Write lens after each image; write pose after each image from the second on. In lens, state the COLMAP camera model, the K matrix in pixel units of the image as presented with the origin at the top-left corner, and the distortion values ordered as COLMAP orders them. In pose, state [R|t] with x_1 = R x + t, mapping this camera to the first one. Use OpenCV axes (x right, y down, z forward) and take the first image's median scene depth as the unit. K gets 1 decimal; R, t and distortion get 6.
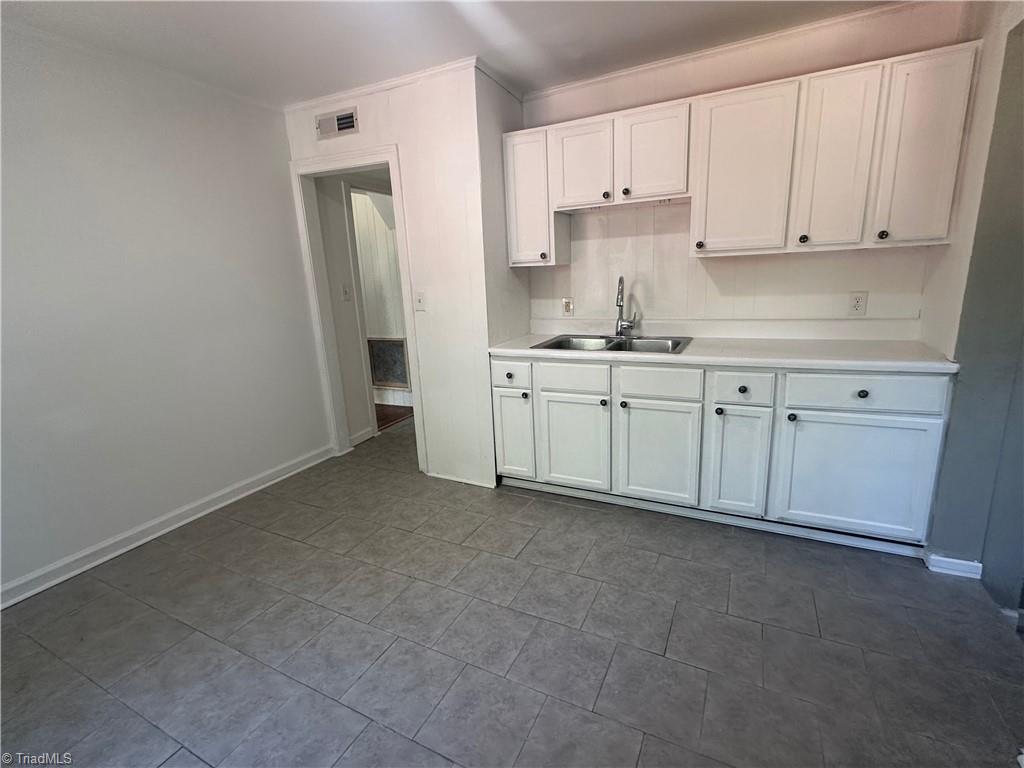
lens RADIAL K [[482.4, 0, 512.0], [0, 482.4, 384.0], [0, 0, 1]] dist [-0.005466, -0.000192]
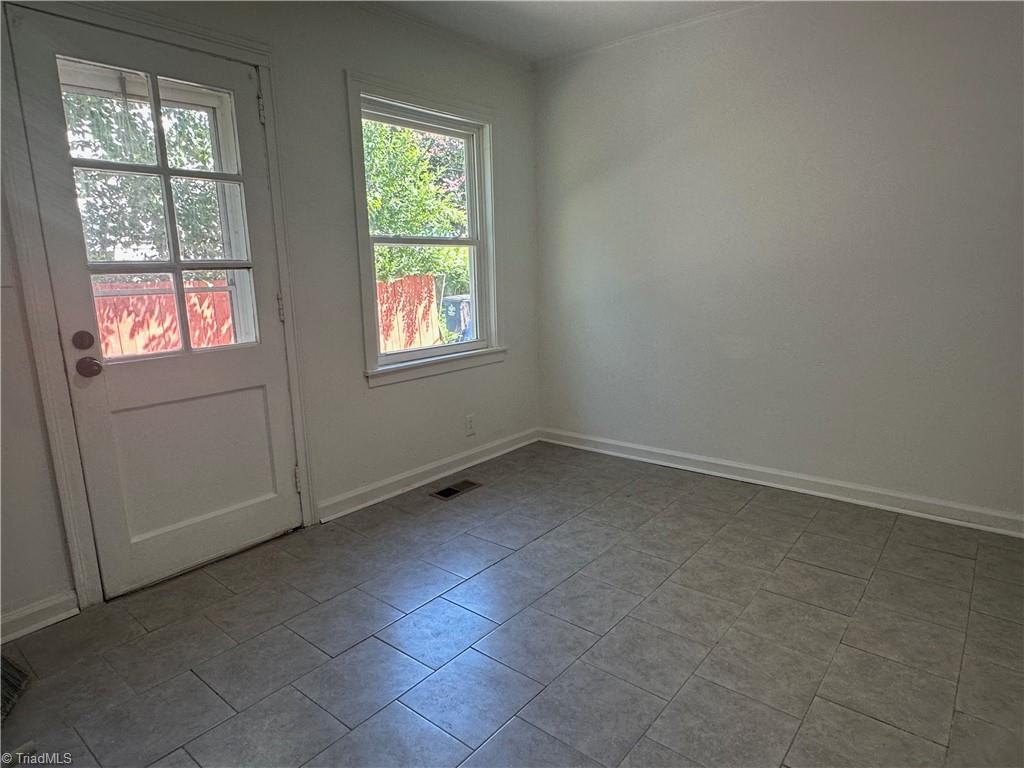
lens RADIAL K [[604.4, 0, 514.7], [0, 604.4, 384.3], [0, 0, 1]] dist [-0.000790, 0.000565]
pose [[-0.219855, 0.233878, -0.947082, 0.572422], [-0.193880, 0.940994, 0.277382, -0.140119], [0.956072, 0.244604, -0.161538, 0.714918]]
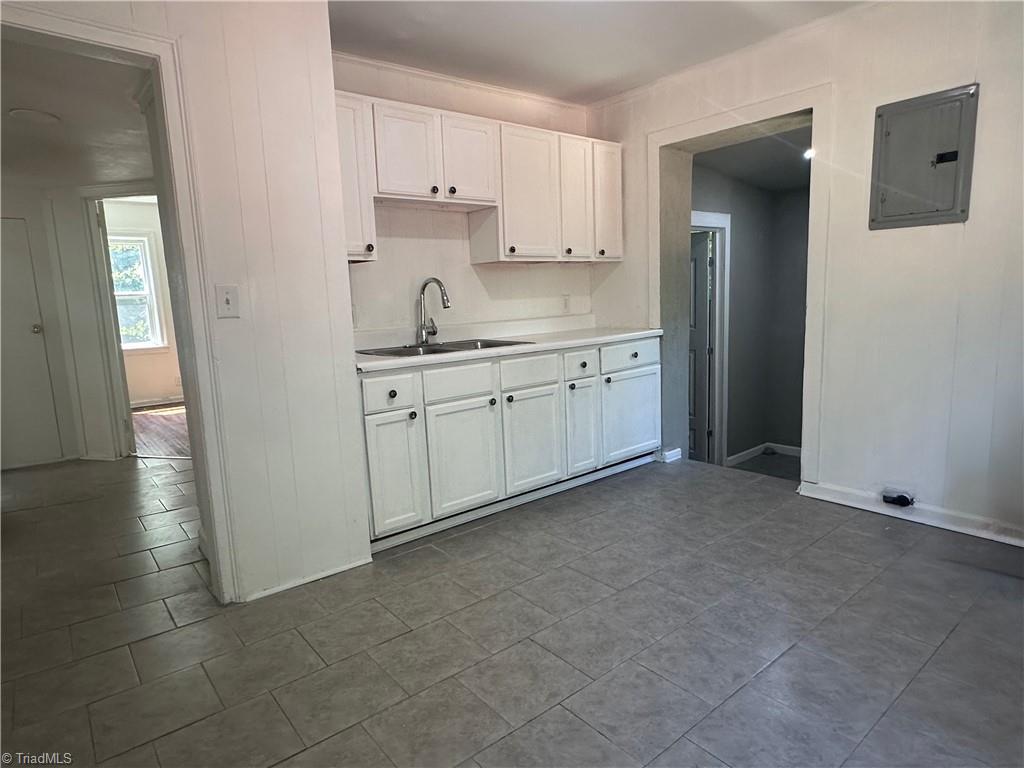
lens RADIAL K [[590.7, 0, 527.8], [0, 590.7, 382.3], [0, 0, 1]] dist [-0.012689, -0.000899]
pose [[0.390010, -0.103642, 0.914959, -0.931171], [0.231686, 0.972724, 0.011427, 0.004074], [-0.891187, 0.207526, 0.403385, 0.505474]]
